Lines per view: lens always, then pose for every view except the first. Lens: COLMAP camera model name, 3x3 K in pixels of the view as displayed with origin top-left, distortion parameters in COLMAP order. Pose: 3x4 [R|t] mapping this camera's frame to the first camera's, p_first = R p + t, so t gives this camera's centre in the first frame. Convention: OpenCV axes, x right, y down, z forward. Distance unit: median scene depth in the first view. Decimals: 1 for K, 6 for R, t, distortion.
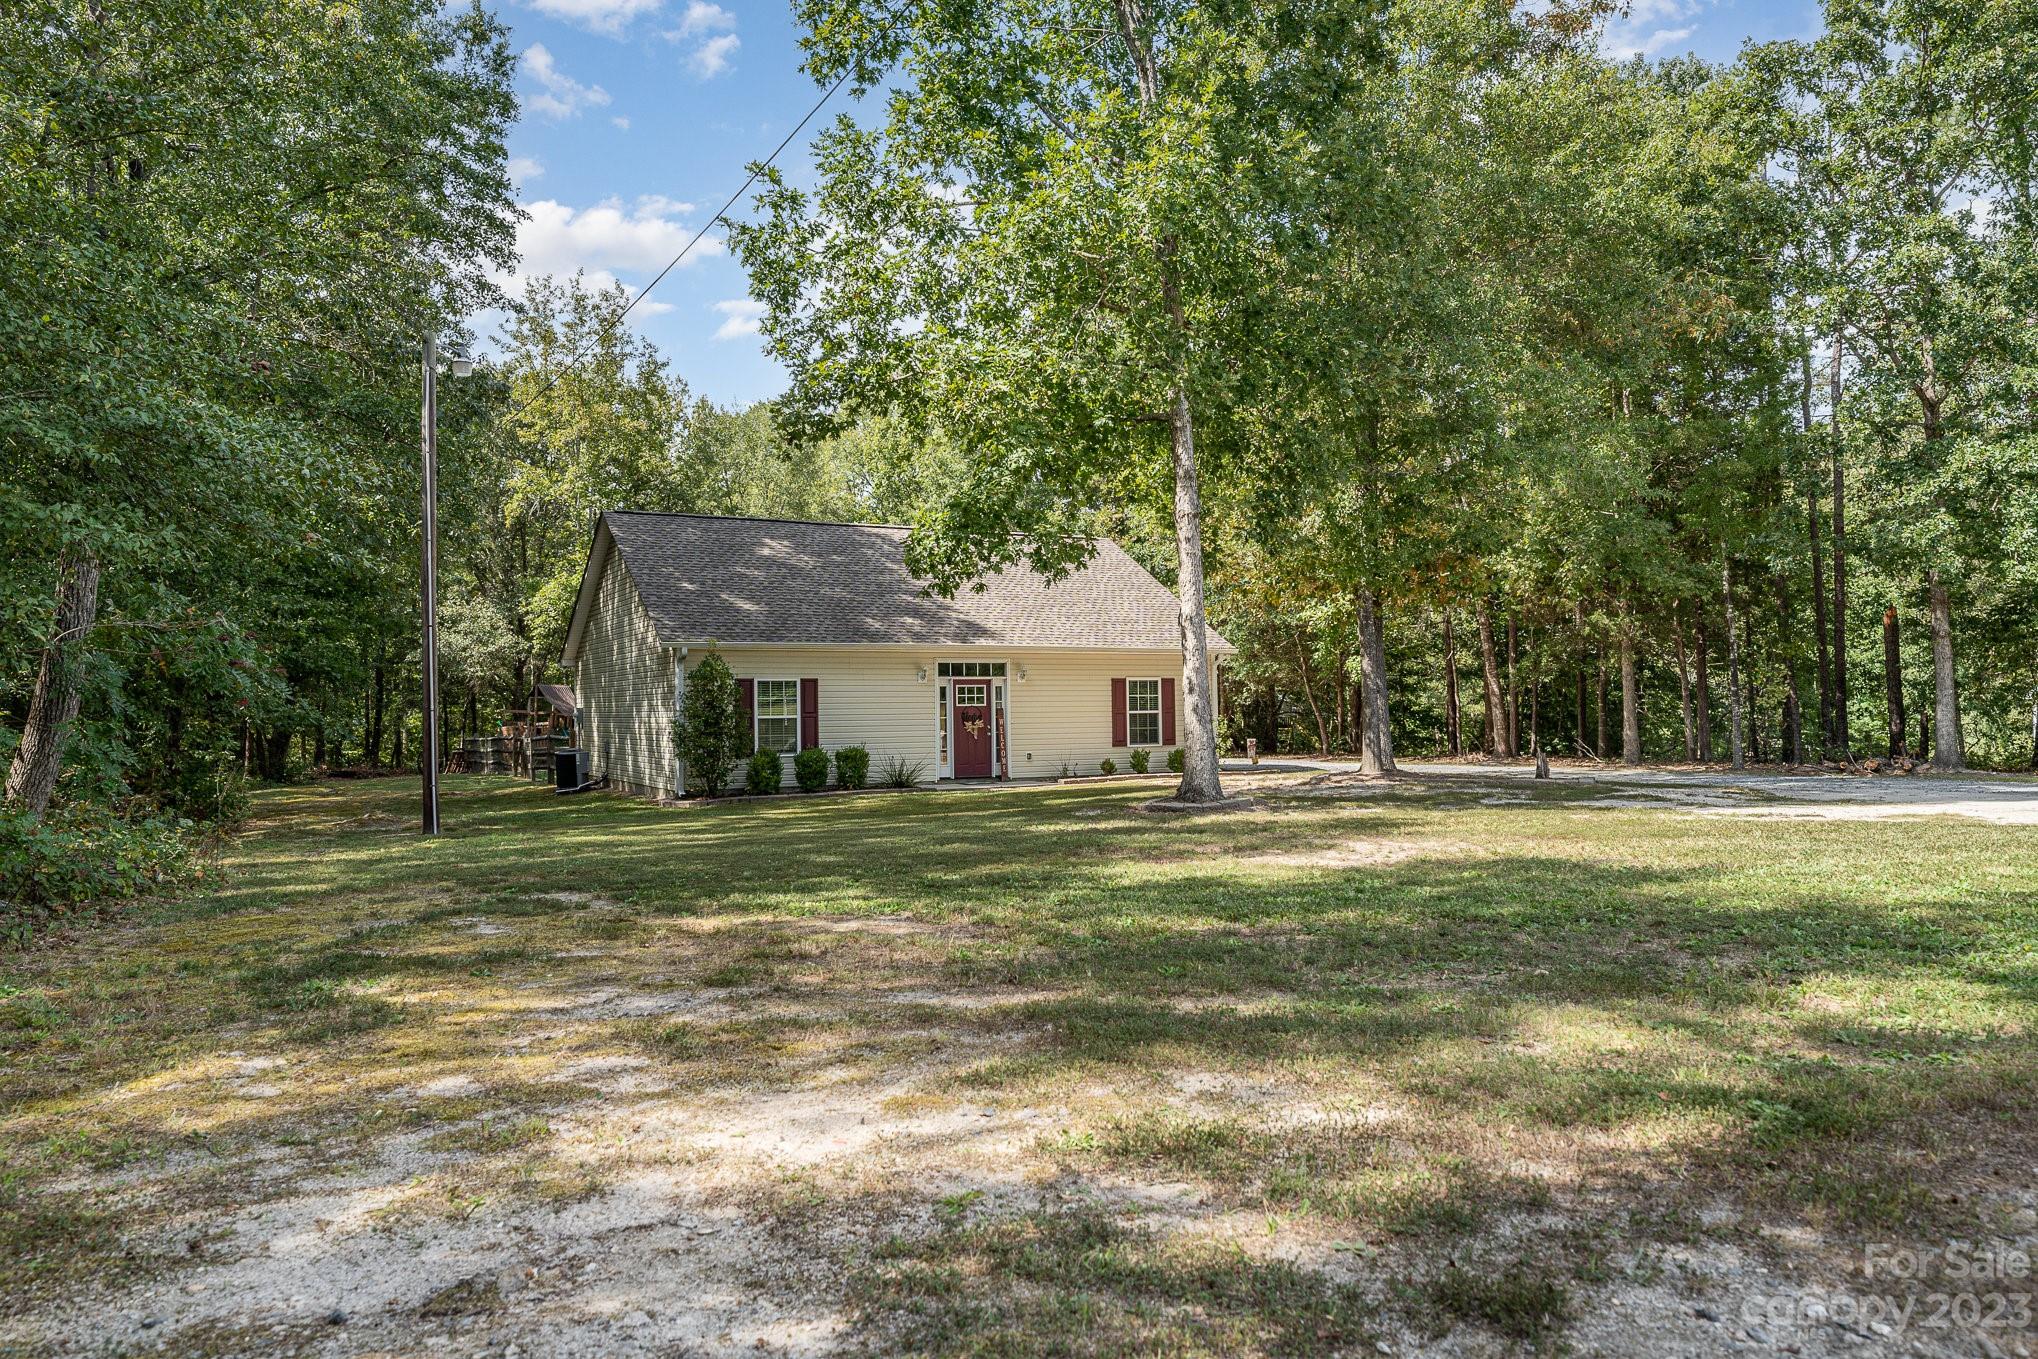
lens RADIAL K [[1351.4, 0, 1018.4], [0, 1351.4, 679.7], [0, 0, 1]] dist [0.009338, -0.005693]
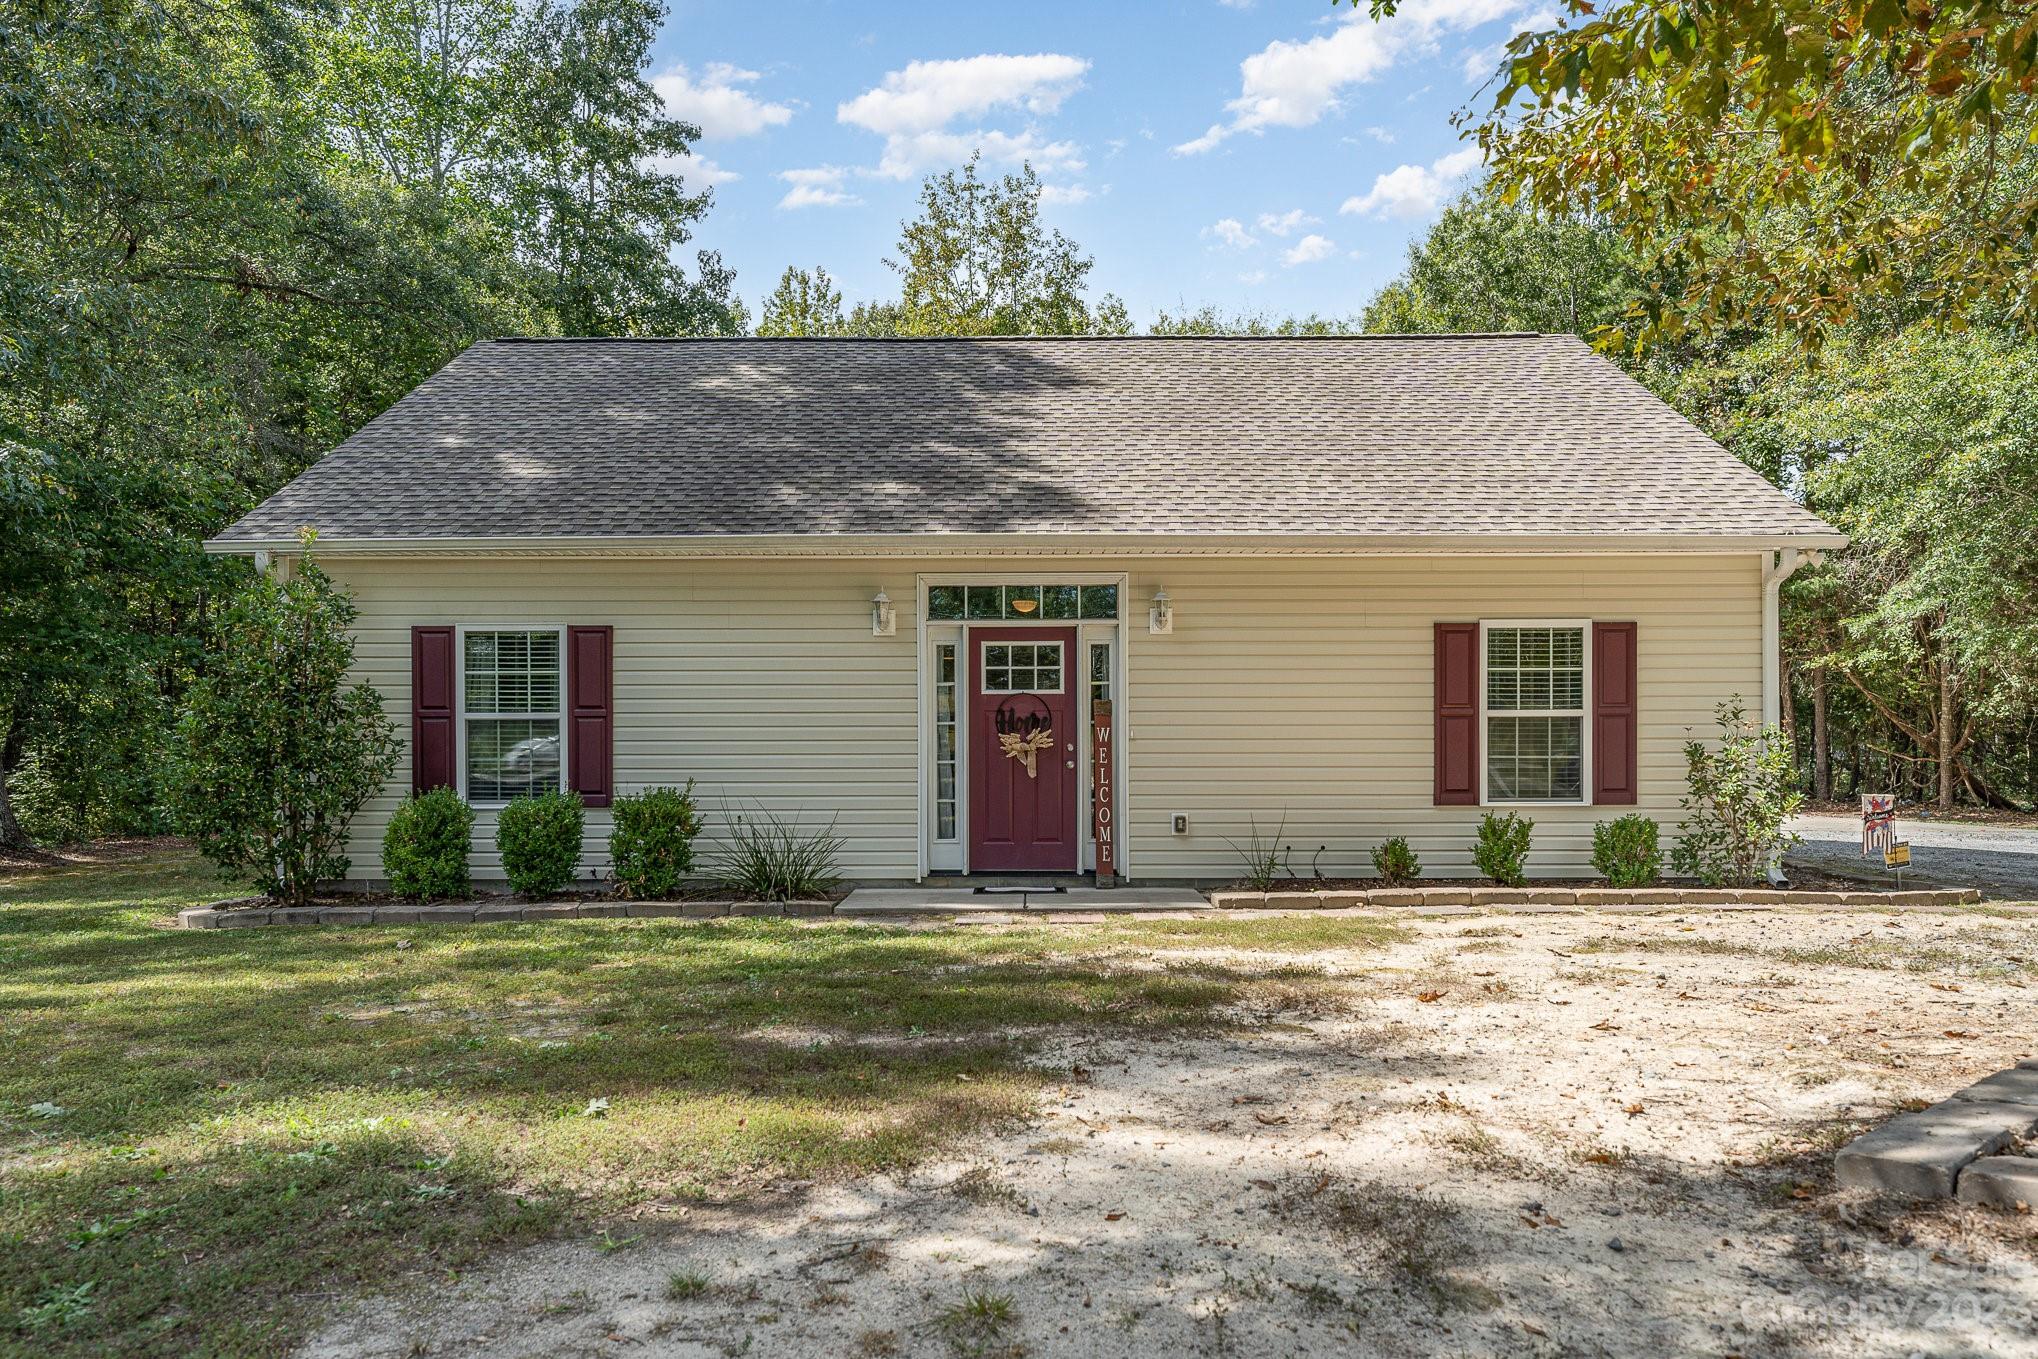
lens RADIAL K [[1390.7, 0, 1019.3], [0, 1390.7, 739.3], [0, 0, 1]] dist [0.003188, 0.000904]
pose [[0.883342, 0.011600, -0.468585, 0.155259], [0.000965, 0.999647, 0.026566, 0.021797], [0.468728, -0.023919, 0.883019, 0.634436]]
